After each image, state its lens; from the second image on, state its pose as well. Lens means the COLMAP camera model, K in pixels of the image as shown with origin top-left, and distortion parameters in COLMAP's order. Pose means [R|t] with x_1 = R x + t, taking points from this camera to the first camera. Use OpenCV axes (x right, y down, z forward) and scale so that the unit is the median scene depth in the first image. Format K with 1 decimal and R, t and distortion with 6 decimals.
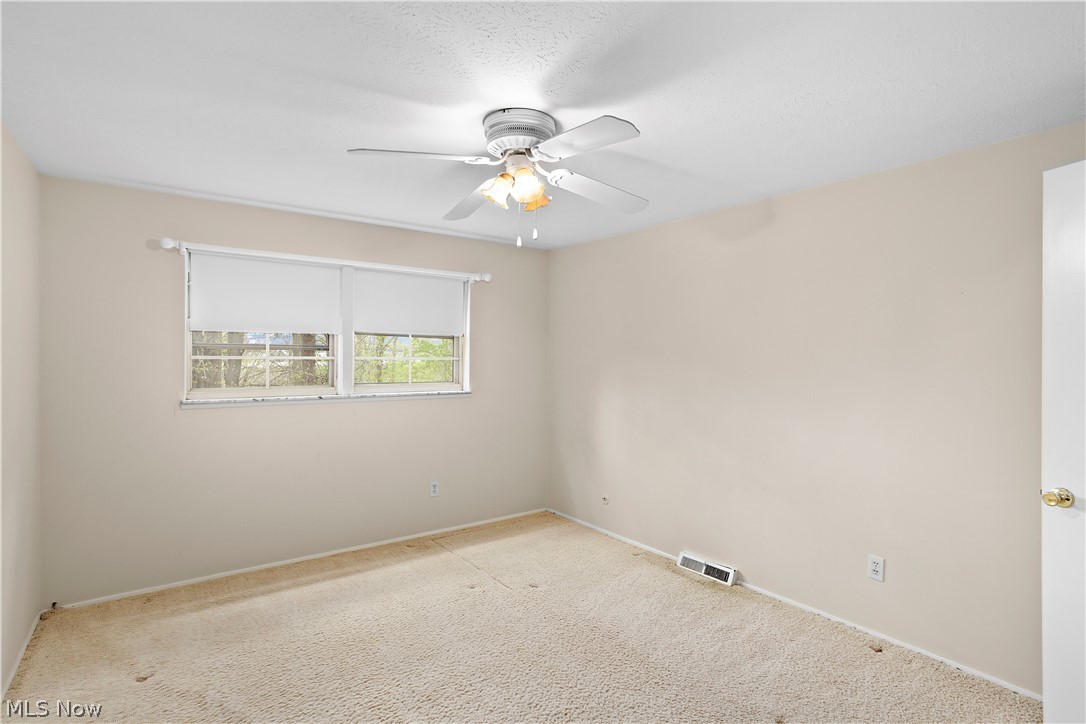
lens RADIAL K [[526.0, 0, 541.6], [0, 526.0, 358.0], [0, 0, 1]] dist [-0.023857, 0.010114]
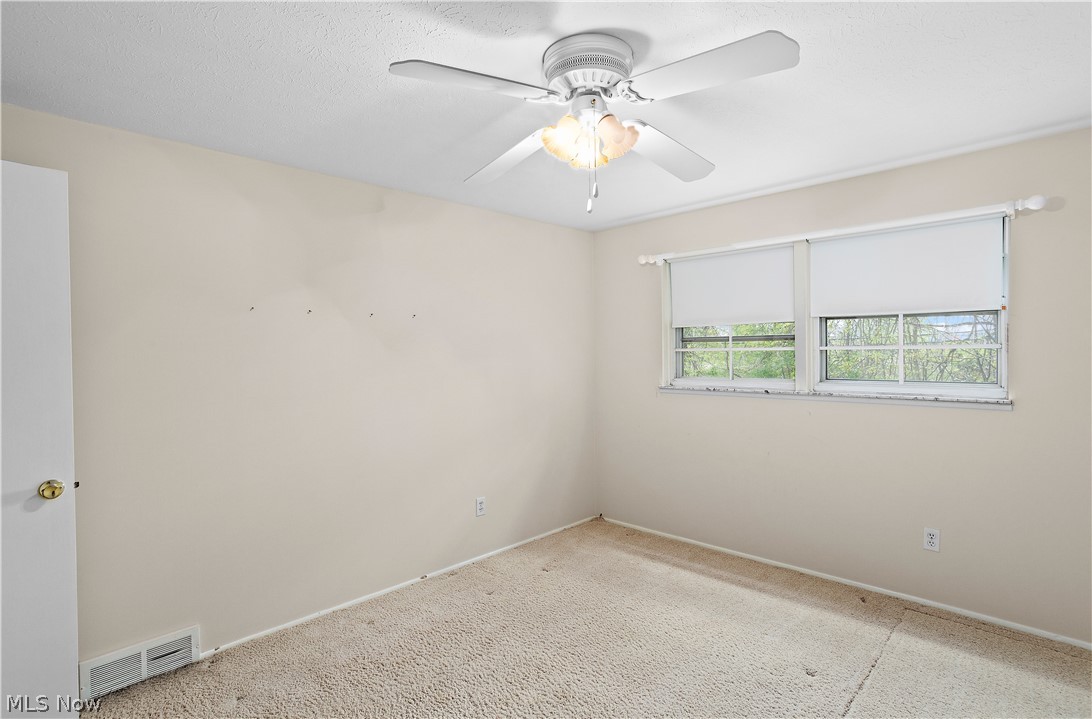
lens RADIAL K [[528.9, 0, 547.4], [0, 528.9, 355.9], [0, 0, 1]] dist [-0.023857, 0.010114]
pose [[0.182063, 0.005354, -0.983272, 0.443248], [0.015664, 0.999842, 0.008344, -0.001470], [0.983162, -0.016921, 0.181951, 0.474893]]
